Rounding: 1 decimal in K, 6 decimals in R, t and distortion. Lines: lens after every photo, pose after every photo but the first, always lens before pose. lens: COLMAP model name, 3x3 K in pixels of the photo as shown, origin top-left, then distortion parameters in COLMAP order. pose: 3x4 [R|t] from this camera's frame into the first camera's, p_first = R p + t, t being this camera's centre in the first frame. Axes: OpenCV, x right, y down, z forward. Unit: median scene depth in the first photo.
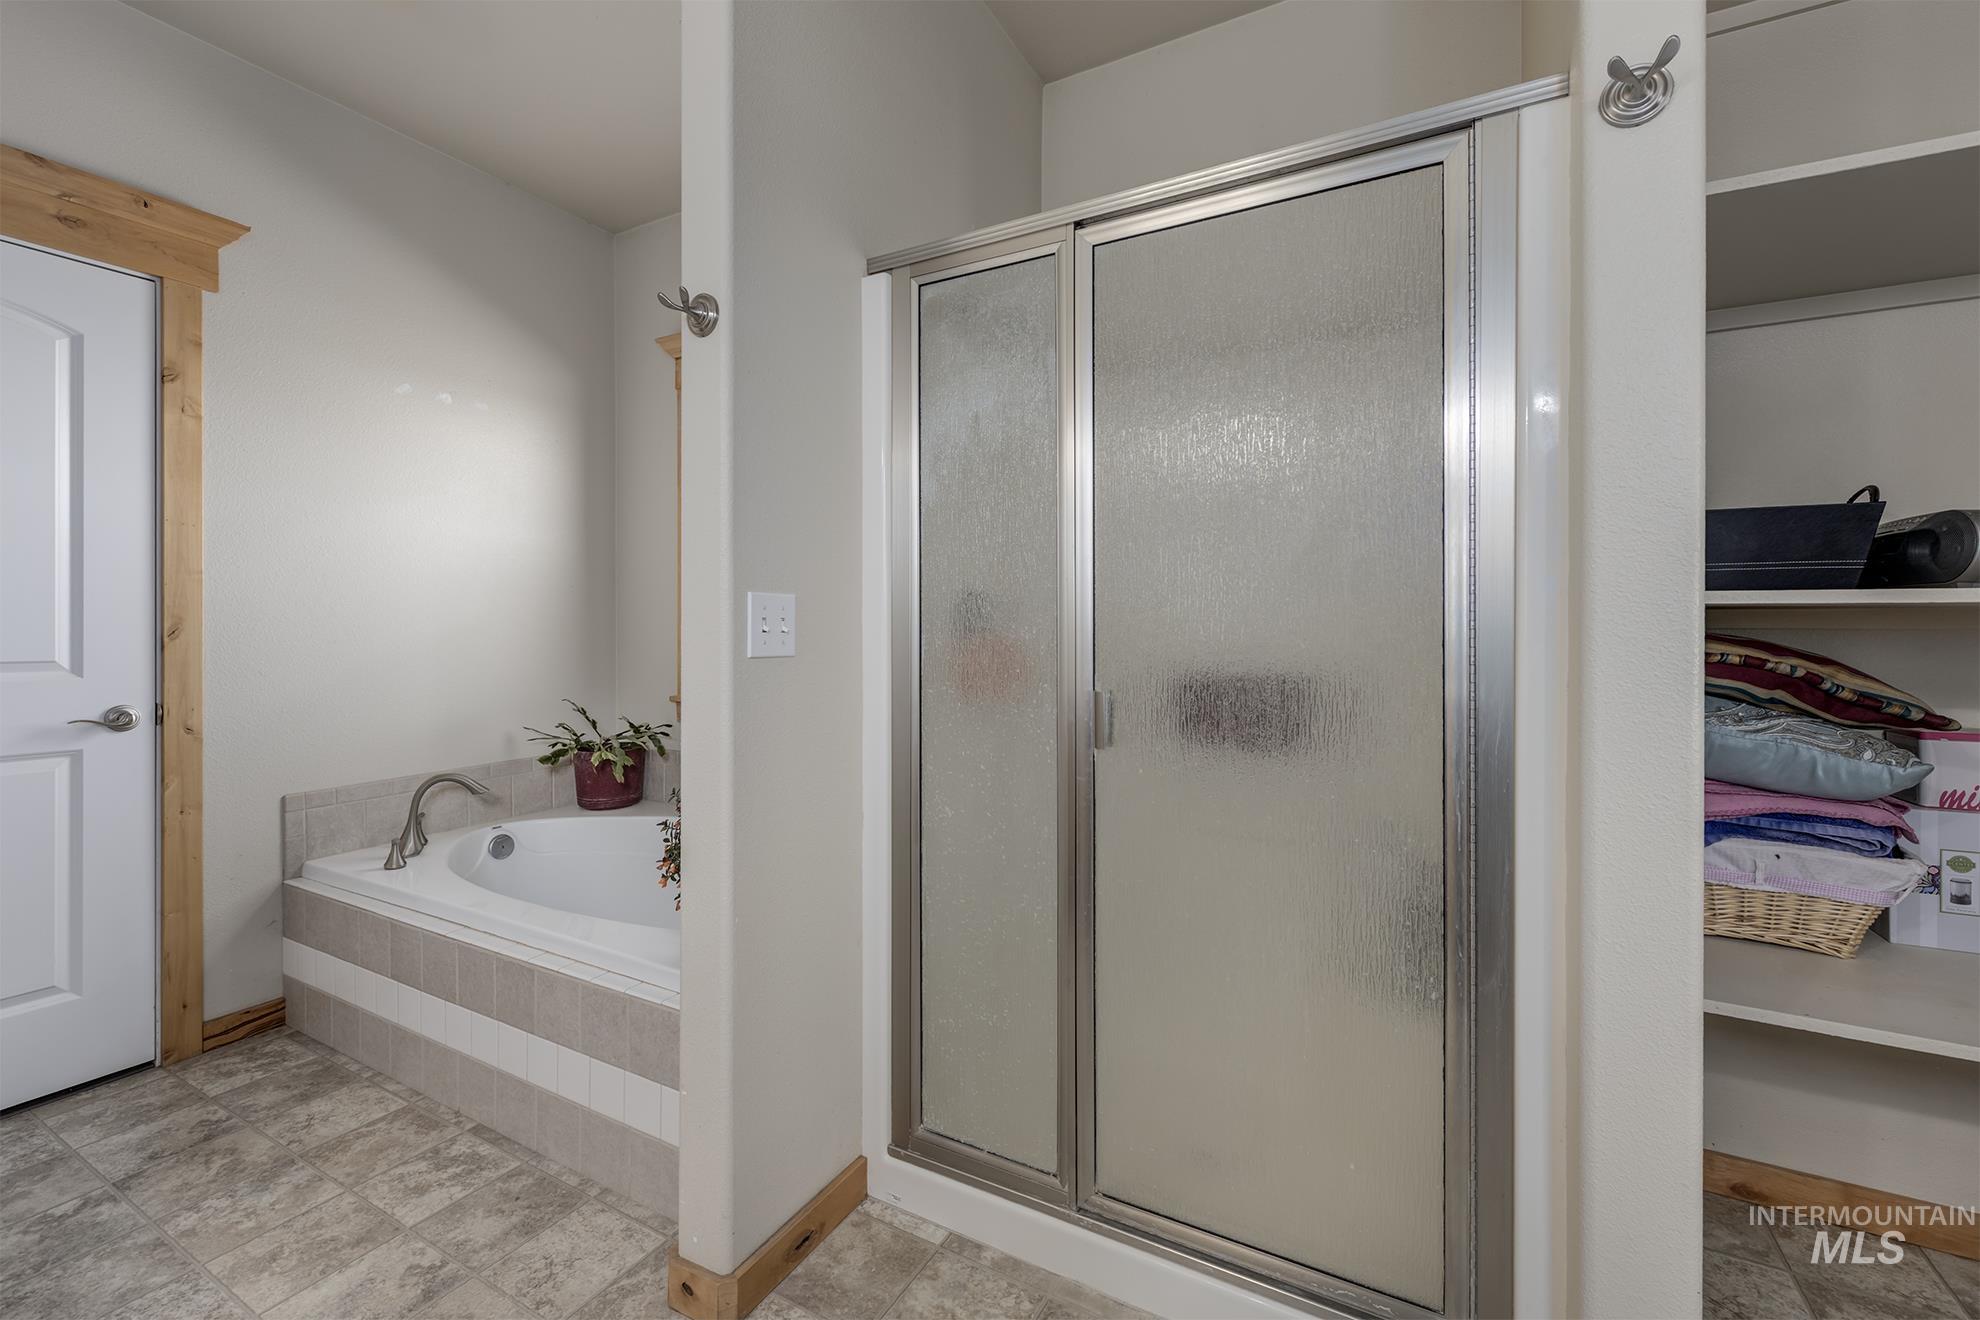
lens RADIAL K [[823.6, 0, 989.1], [0, 823.6, 635.2], [0, 0, 1]] dist [-0.000640, -0.000106]
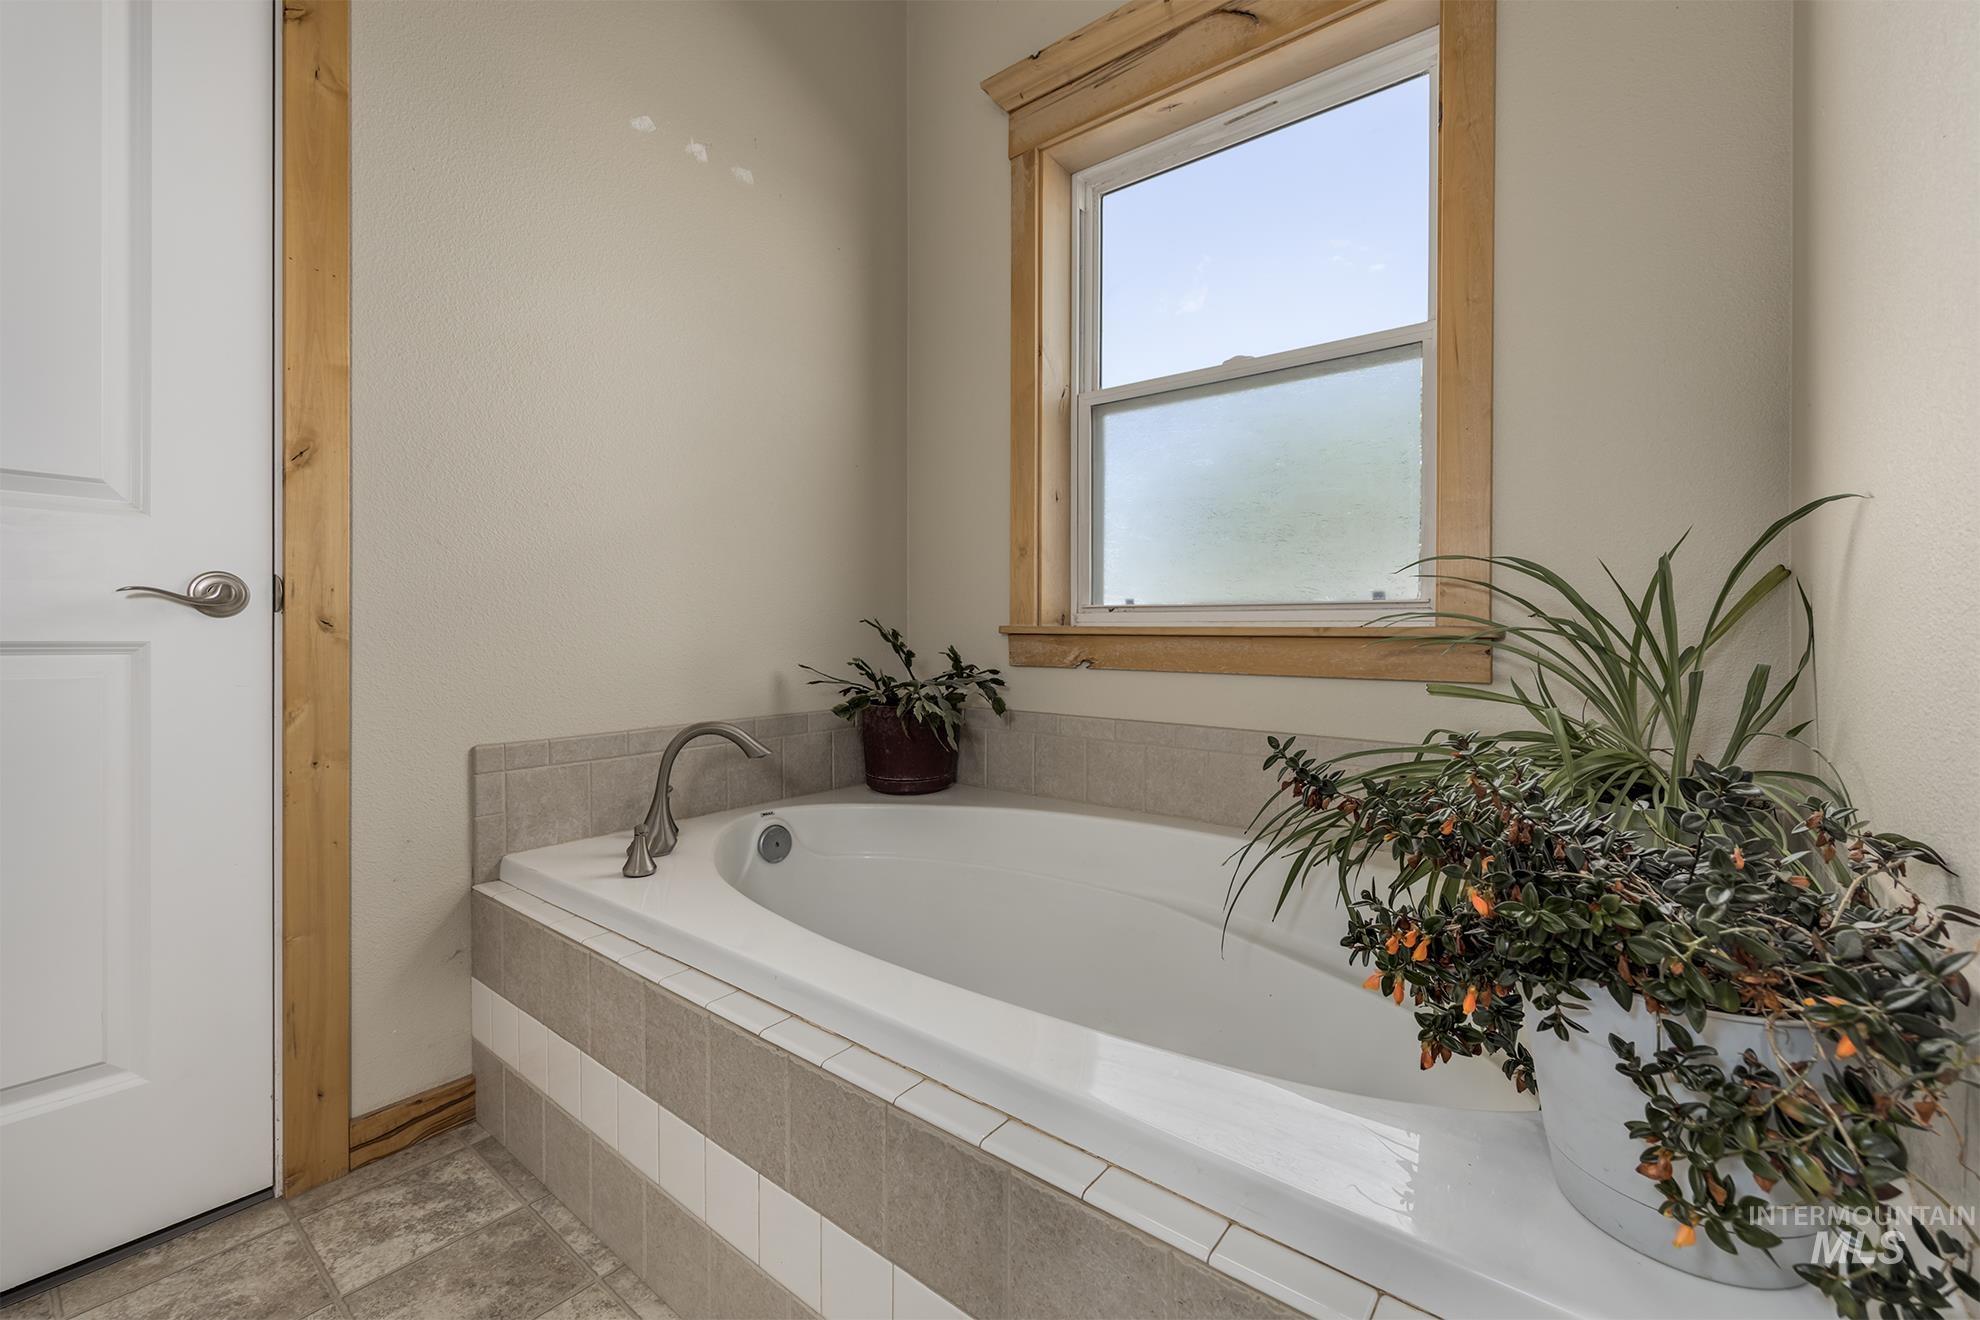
lens RADIAL K [[837.7, 0, 993.7], [0, 837.7, 646.4], [0, 0, 1]] dist [-0.001870, -0.000208]
pose [[0.984609, 0.007574, -0.174610, -0.399260], [-0.006028, 0.999938, 0.009386, 0.121710], [0.174670, -0.008189, 0.984593, 0.494335]]
